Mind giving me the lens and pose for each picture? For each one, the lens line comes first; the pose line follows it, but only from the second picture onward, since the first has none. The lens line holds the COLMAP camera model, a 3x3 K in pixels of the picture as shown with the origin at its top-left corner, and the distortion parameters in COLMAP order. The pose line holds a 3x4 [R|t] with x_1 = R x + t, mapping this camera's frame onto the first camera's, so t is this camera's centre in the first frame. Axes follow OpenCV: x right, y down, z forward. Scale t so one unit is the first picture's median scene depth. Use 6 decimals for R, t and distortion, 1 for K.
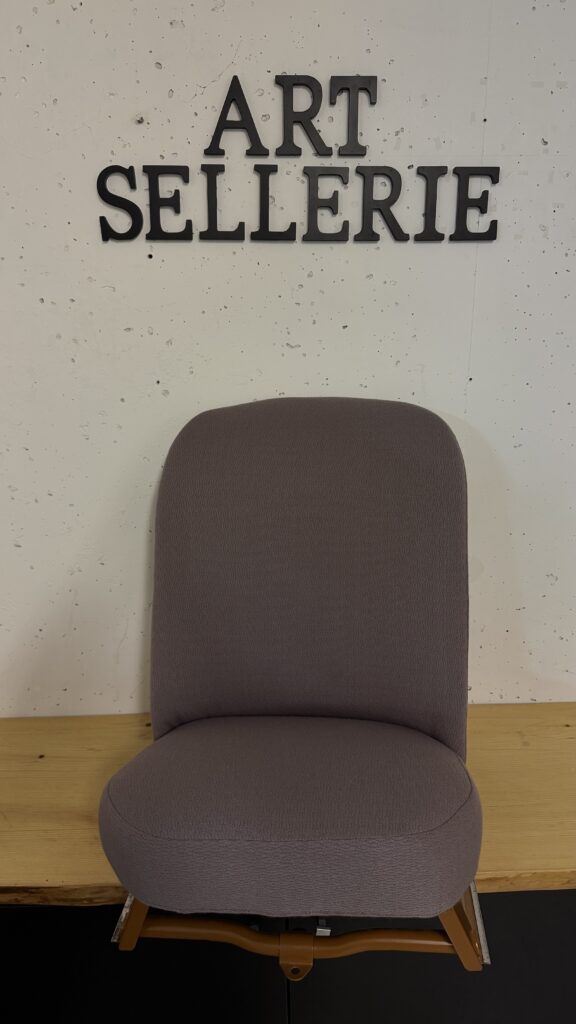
lens RADIAL K [[724.5, 0, 321.9], [0, 724.5, 512.9], [0, 0, 1]] dist [0.002651, -0.068696]
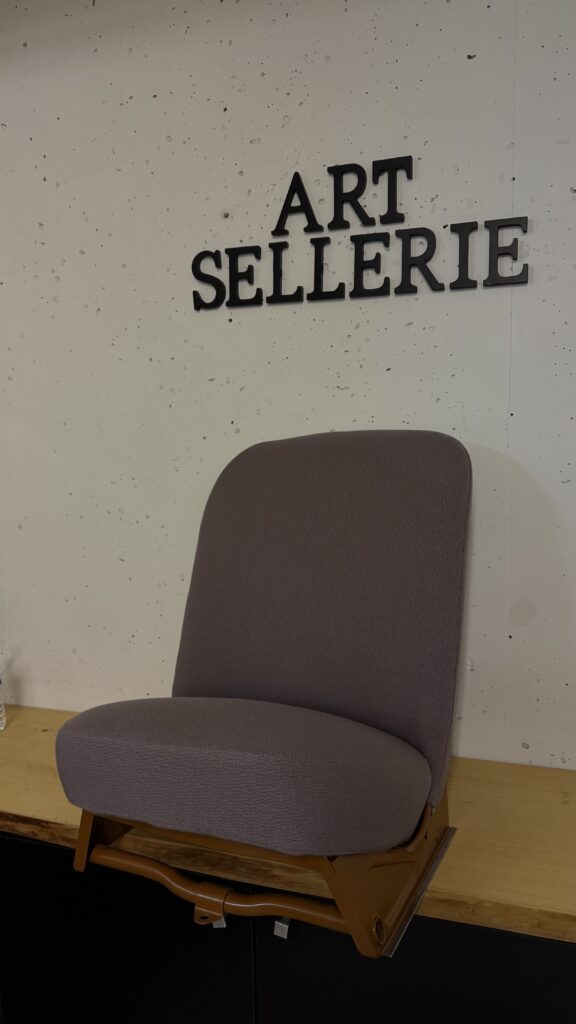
lens RADIAL K [[724.5, 0, 321.9], [0, 724.5, 512.9], [0, 0, 1]] dist [0.002651, -0.068696]
pose [[0.936014, 0.017448, -0.351529, 0.347026], [-0.083250, 0.981405, -0.172958, 0.165416], [0.341974, 0.191156, 0.920061, -0.008695]]
